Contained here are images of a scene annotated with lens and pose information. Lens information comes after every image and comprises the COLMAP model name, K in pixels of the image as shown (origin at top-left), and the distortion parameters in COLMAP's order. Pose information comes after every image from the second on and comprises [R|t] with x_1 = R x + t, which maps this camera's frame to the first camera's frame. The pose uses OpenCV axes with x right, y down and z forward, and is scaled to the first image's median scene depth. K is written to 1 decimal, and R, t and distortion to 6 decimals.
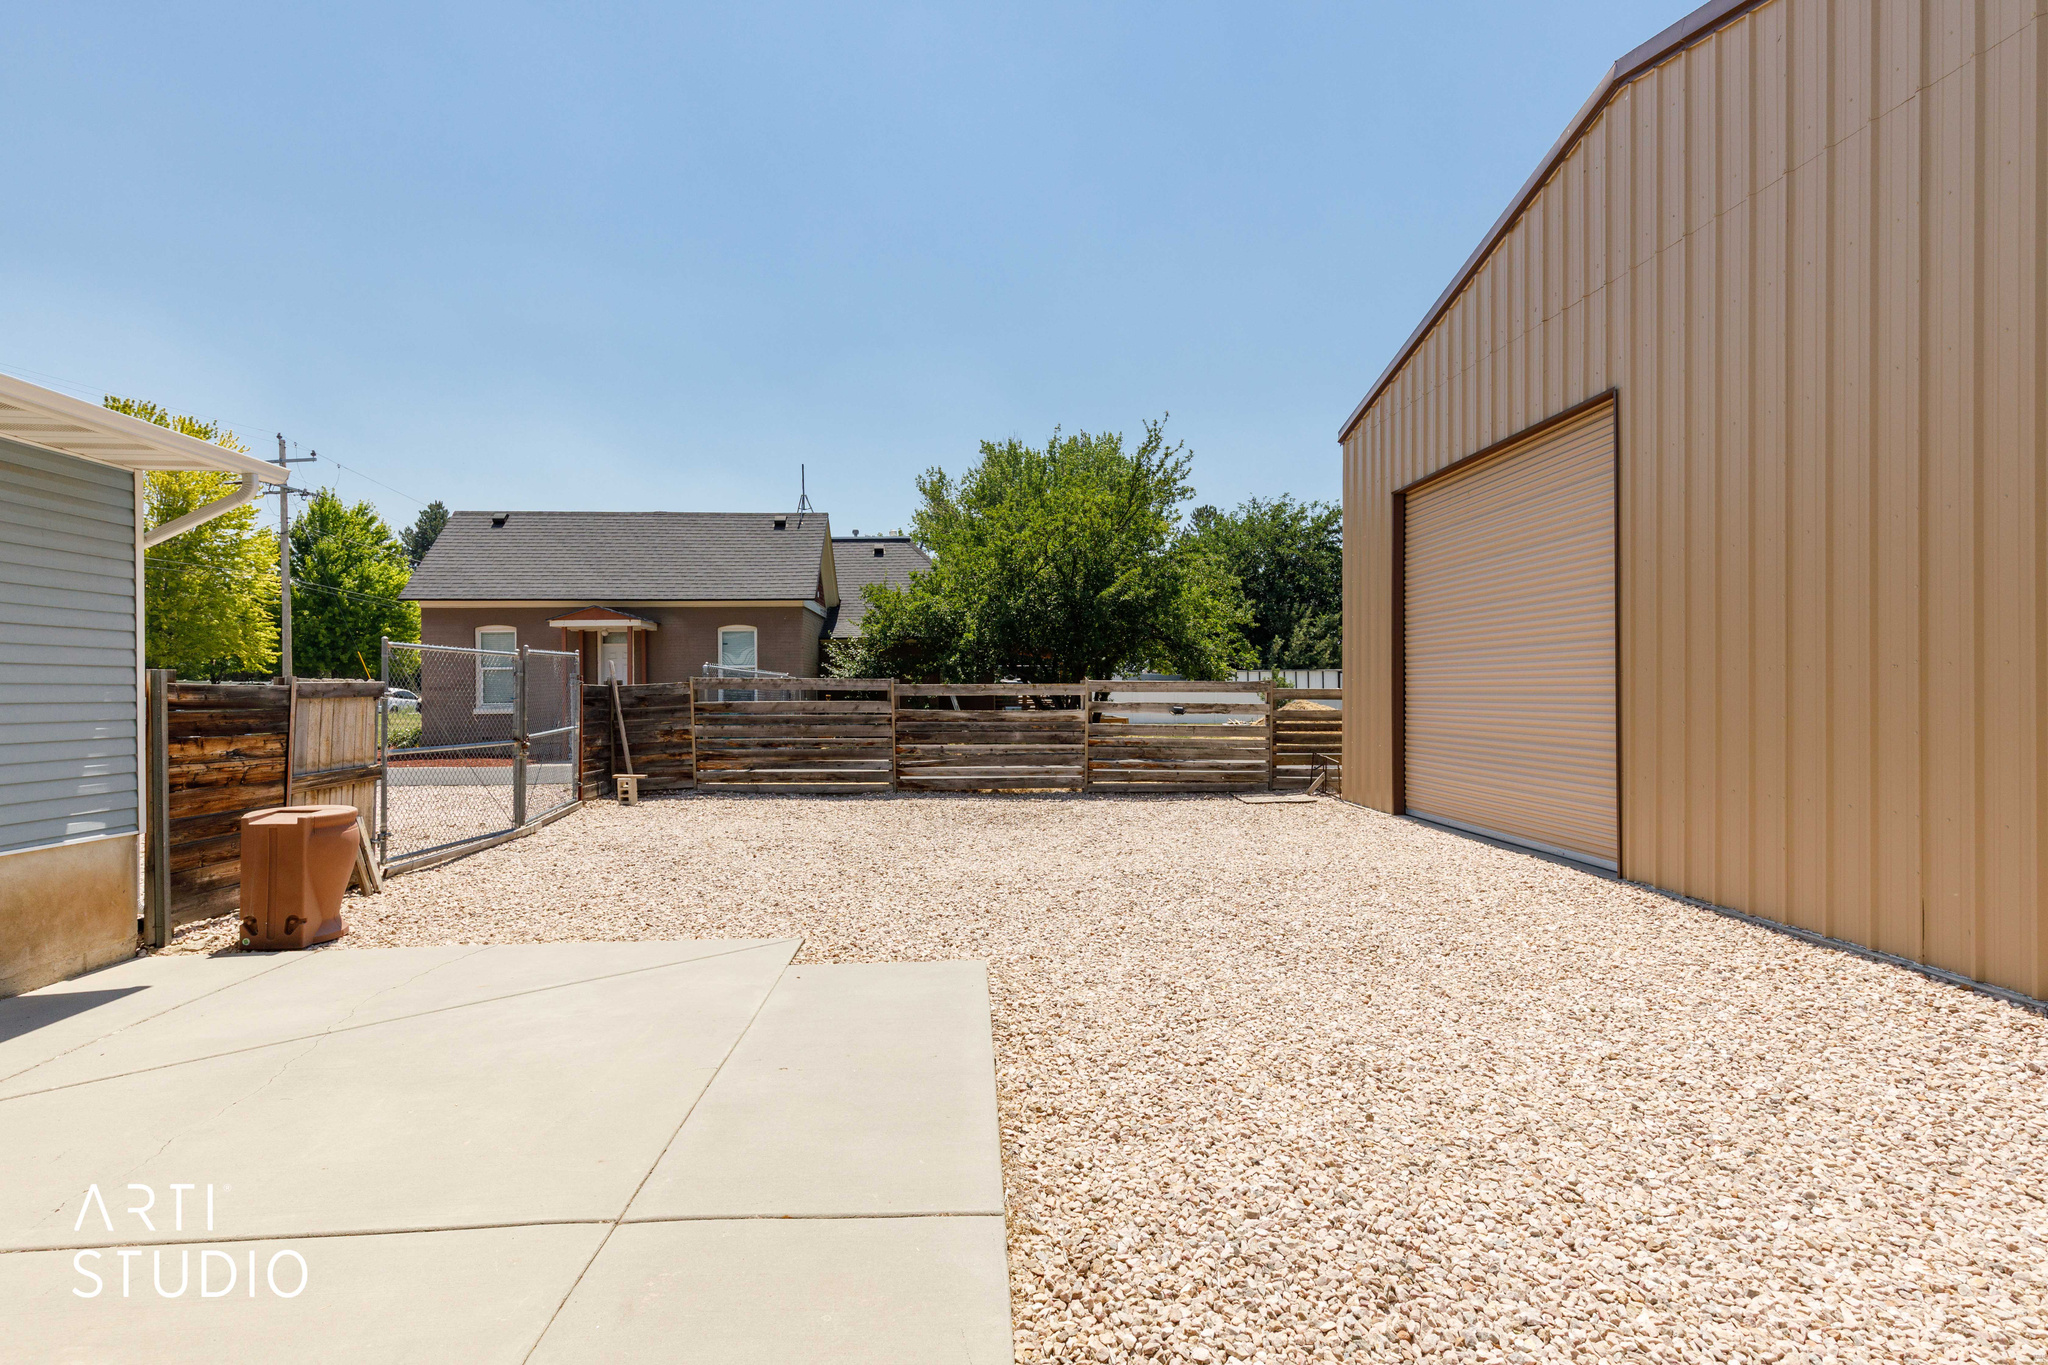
lens RADIAL K [[936.4, 0, 1044.6], [0, 936.4, 686.7], [0, 0, 1]] dist [0.006709, 0.000019]
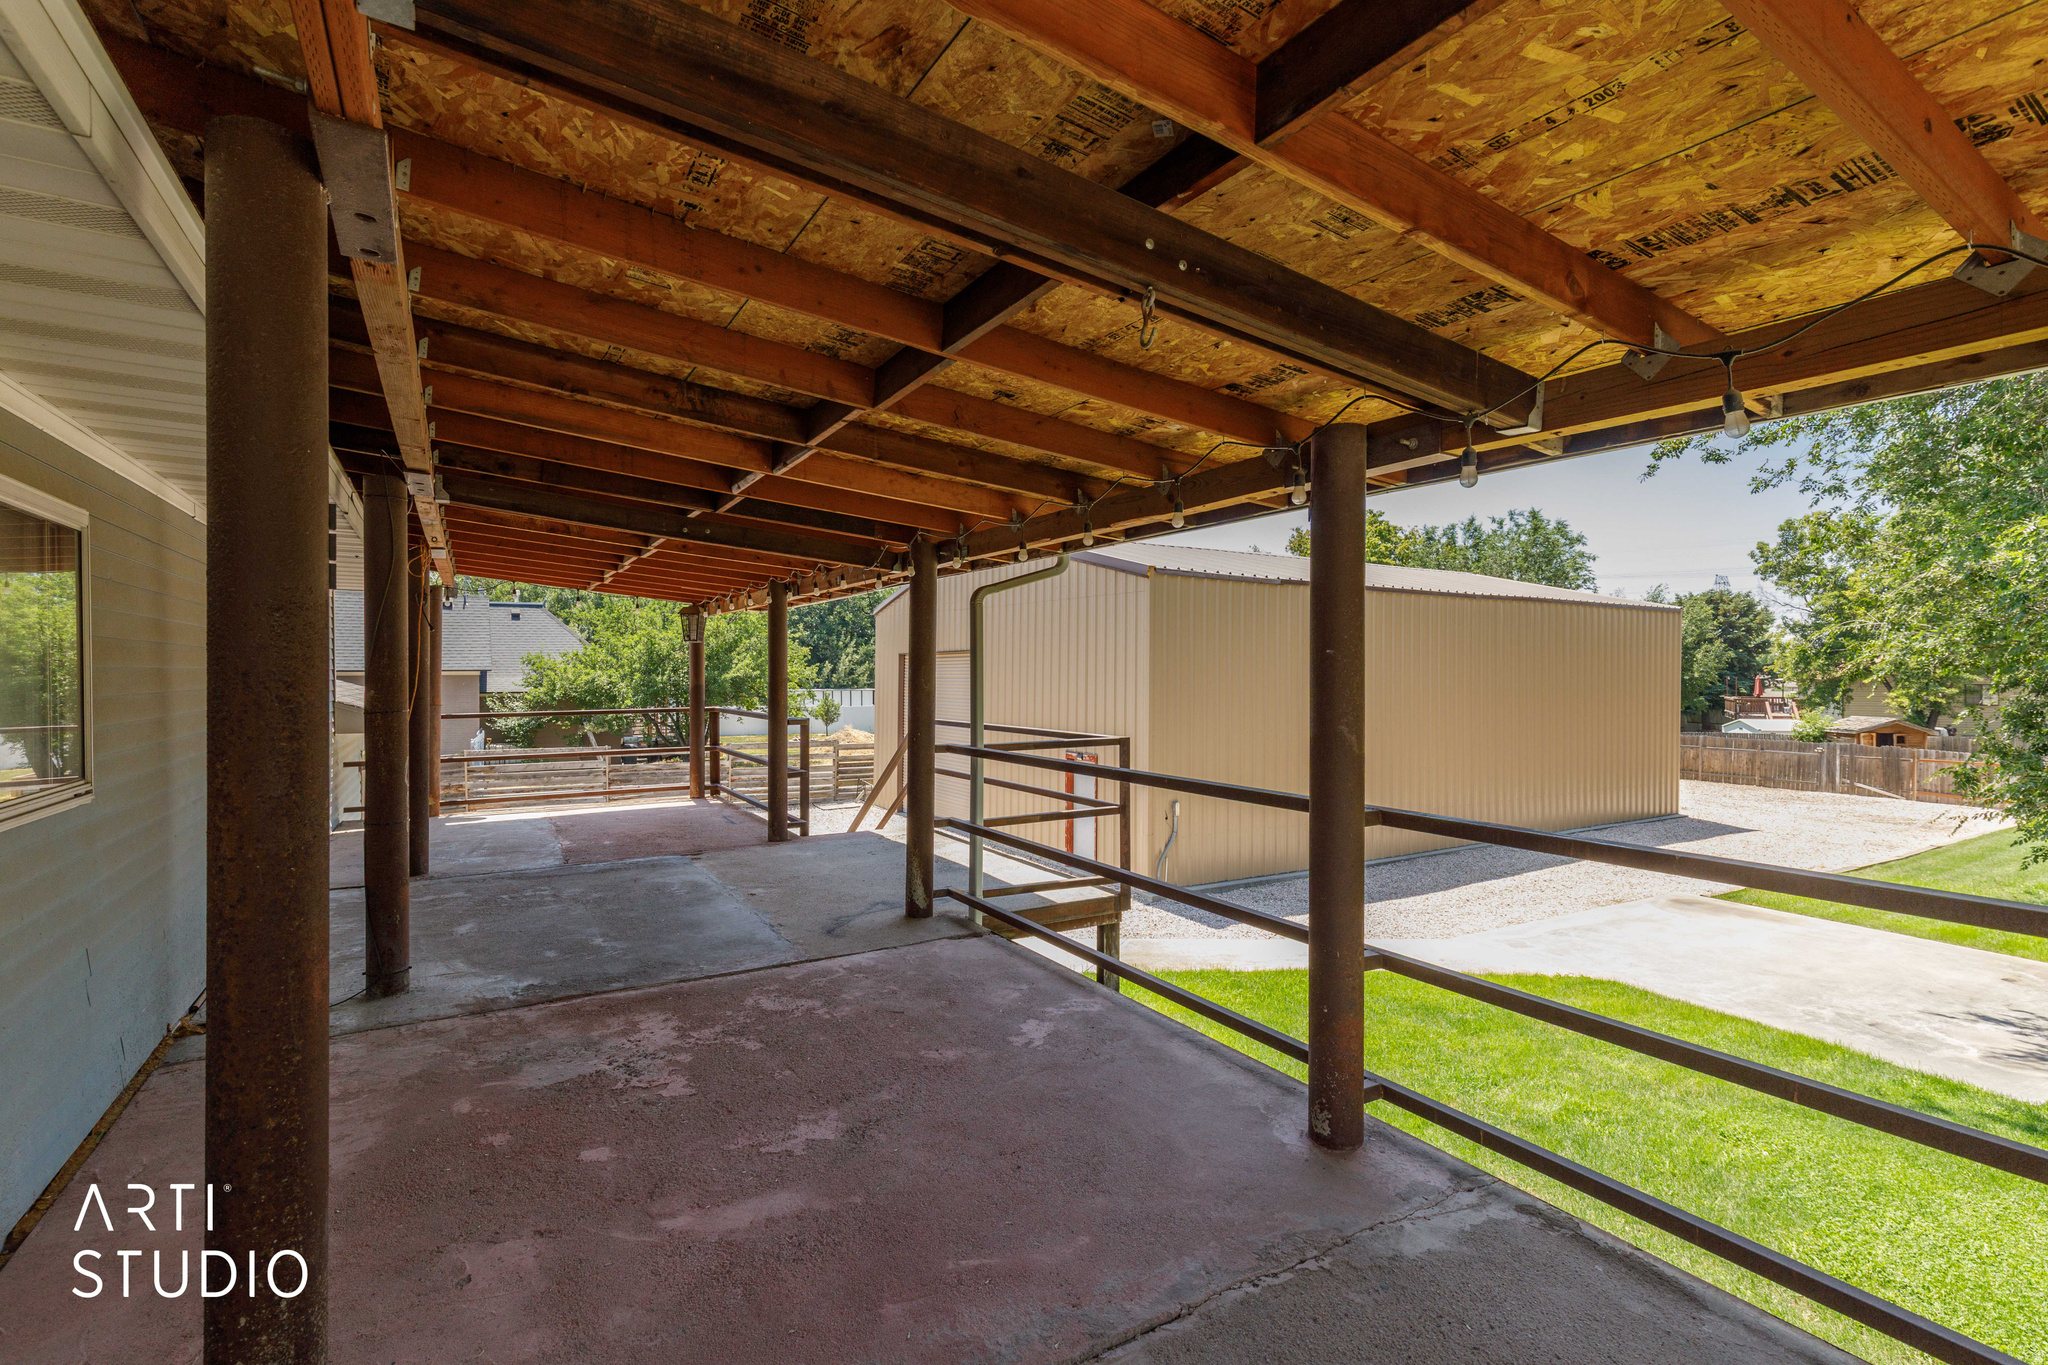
lens RADIAL K [[936.4, 0, 1023.5], [0, 936.4, 666.4], [0, 0, 1]] dist [0.006709, 0.000019]
pose [[0.895776, 0.003348, 0.444494, -0.272286], [-0.002777, 0.999994, -0.001937, -0.166543], [-0.444498, 0.000501, 0.895780, -0.894118]]
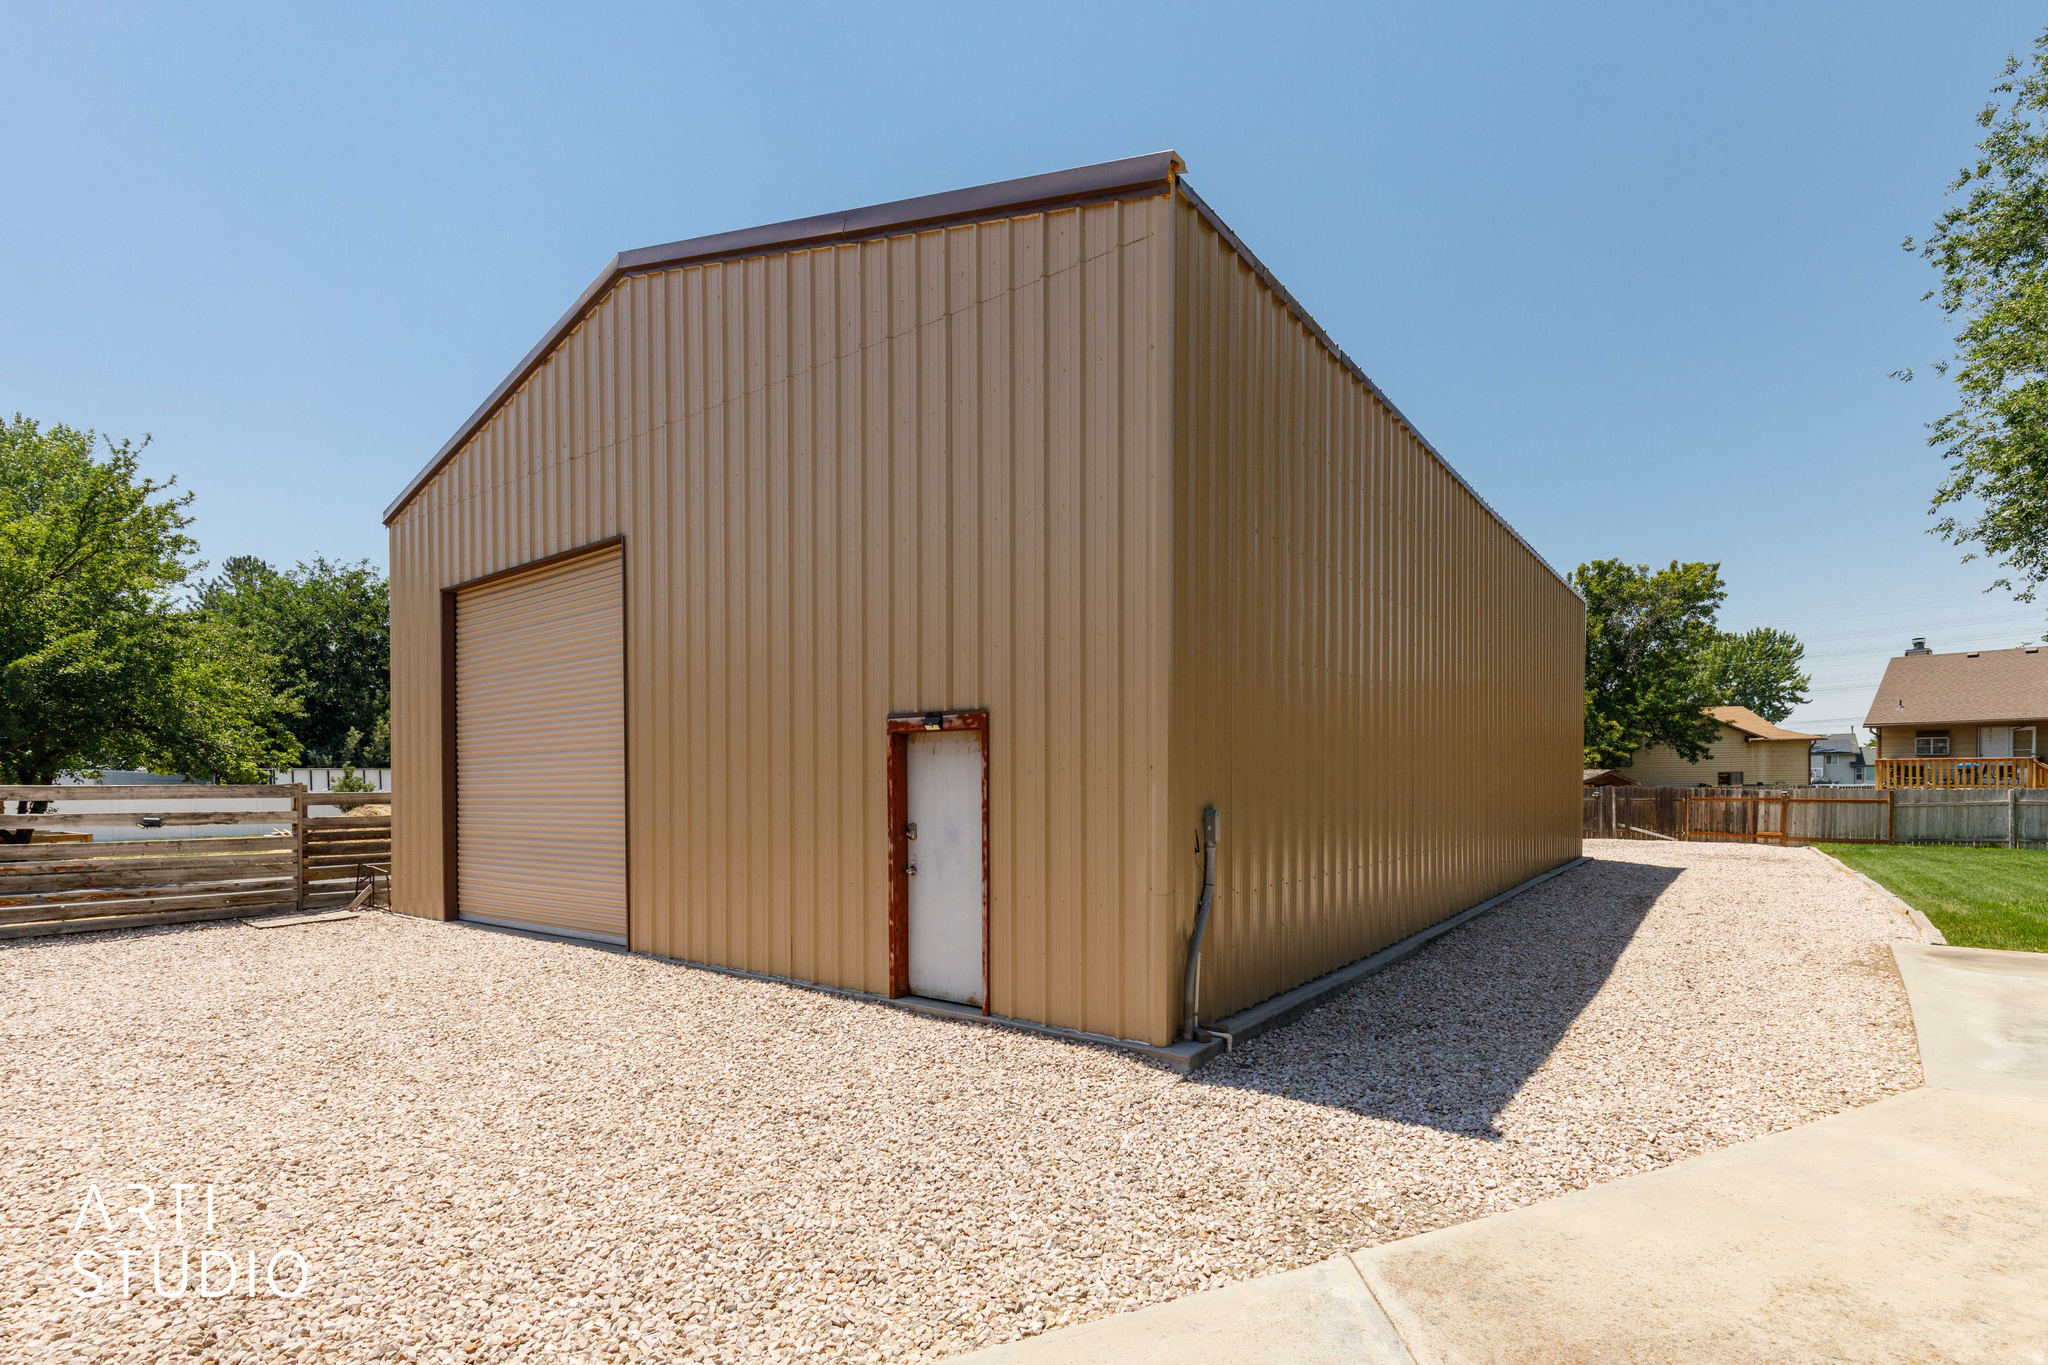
lens RADIAL K [[936.4, 0, 1043.8], [0, 936.4, 799.6], [0, 0, 1]] dist [0.006709, 0.000019]
pose [[0.651731, -0.019337, 0.758204, 0.035599], [0.007458, 0.999790, 0.019088, -0.004091], [-0.758414, -0.006786, 0.651738, -0.103166]]
